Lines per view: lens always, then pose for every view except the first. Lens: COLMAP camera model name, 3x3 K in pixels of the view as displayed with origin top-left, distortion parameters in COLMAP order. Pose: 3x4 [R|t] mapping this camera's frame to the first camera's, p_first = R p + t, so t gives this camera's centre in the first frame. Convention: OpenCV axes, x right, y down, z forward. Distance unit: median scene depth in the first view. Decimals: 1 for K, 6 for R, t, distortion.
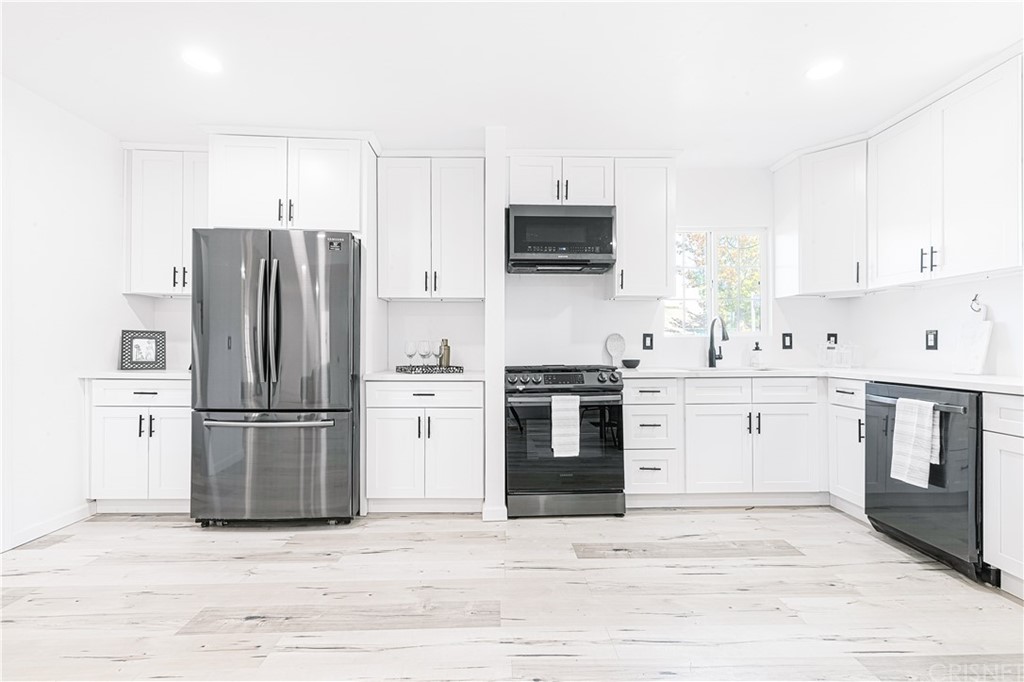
lens RADIAL K [[478.3, 0, 507.2], [0, 478.3, 342.1], [0, 0, 1]] dist [-0.001327, -0.000113]
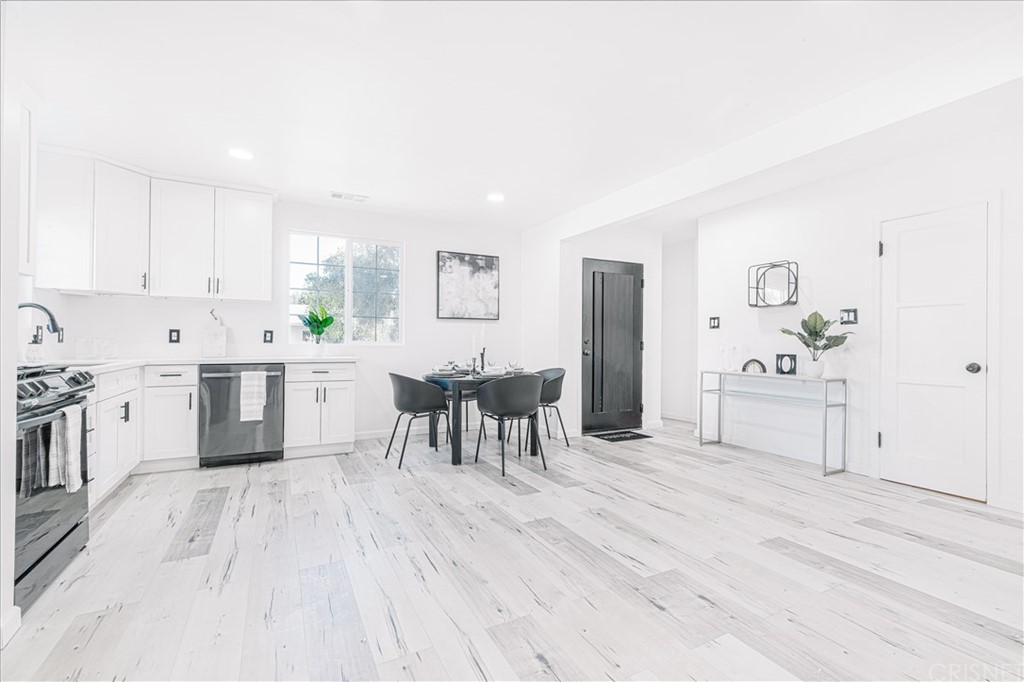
lens RADIAL K [[460.4, 0, 517.6], [0, 460.4, 340.6], [0, 0, 1]] dist [0.005185, -0.000190]
pose [[-0.439975, -0.000365, 0.898010, -0.799372], [-0.010942, 0.999928, -0.004954, 0.006136], [-0.897943, -0.012006, -0.439948, 0.679957]]
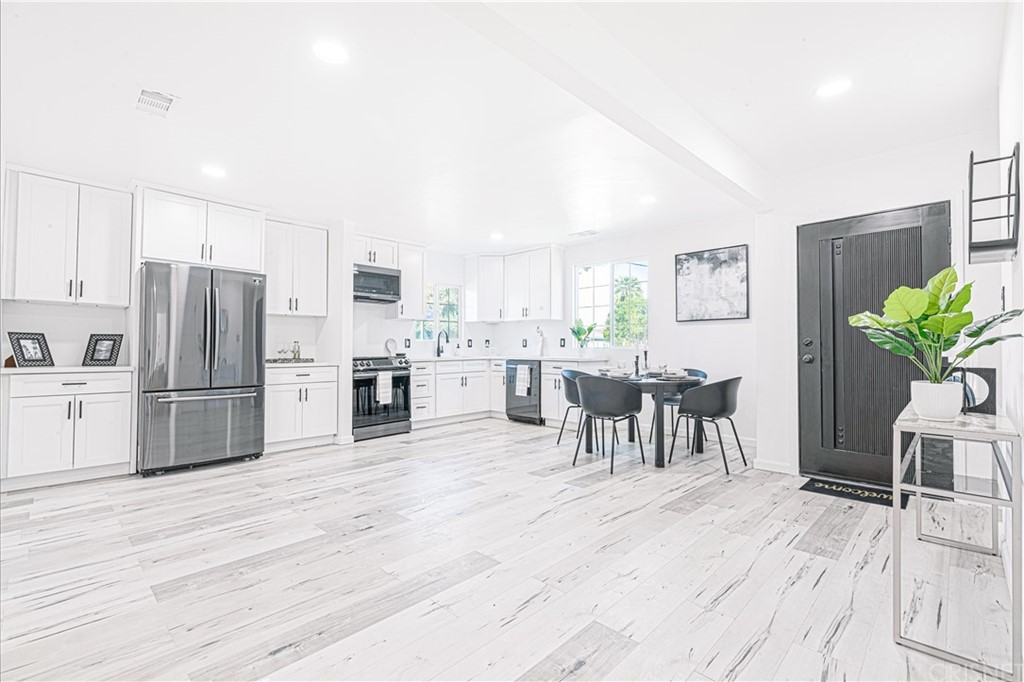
lens RADIAL K [[460.4, 0, 517.6], [0, 460.4, 340.6], [0, 0, 1]] dist [0.005185, -0.000190]
pose [[0.722647, 0.006818, 0.691184, -0.749122], [-0.001680, 0.999966, -0.008108, 0.002900], [-0.691215, 0.004698, 0.722633, -0.666980]]
